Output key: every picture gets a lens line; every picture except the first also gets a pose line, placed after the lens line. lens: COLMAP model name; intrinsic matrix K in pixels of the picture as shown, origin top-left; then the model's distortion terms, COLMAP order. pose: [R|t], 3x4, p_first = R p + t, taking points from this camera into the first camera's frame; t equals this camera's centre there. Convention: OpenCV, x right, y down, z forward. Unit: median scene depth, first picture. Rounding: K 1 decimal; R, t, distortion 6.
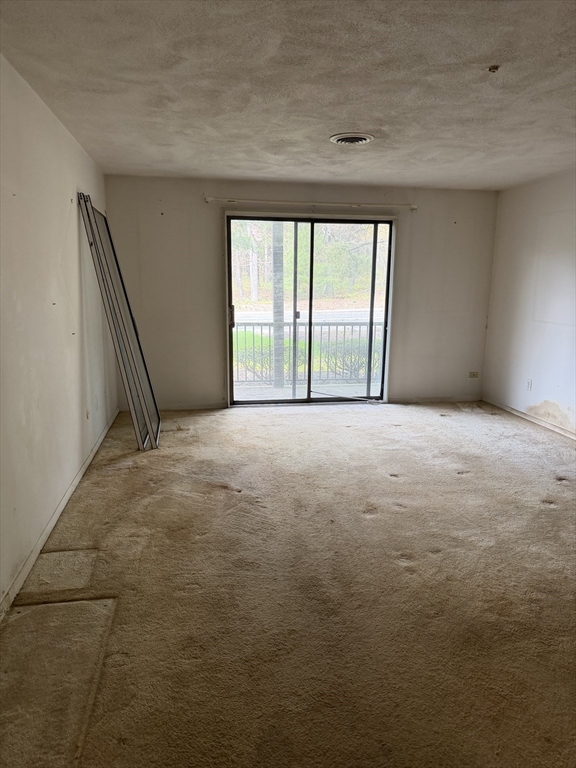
lens RADIAL K [[547.2, 0, 299.1], [0, 547.2, 348.7], [0, 0, 1]] dist [0.064733, -0.057050]
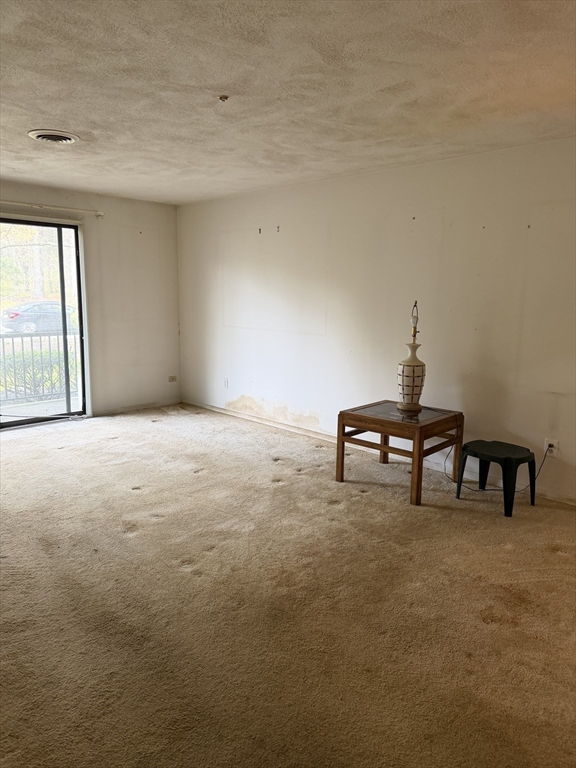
lens RADIAL K [[547.2, 0, 268.7], [0, 547.2, 347.4], [0, 0, 1]] dist [0.064733, -0.057050]
pose [[0.824992, -0.064276, 0.561477, -0.195489], [0.072056, 0.997366, 0.008302, -0.012760], [-0.560532, 0.033609, 0.827451, 0.053662]]
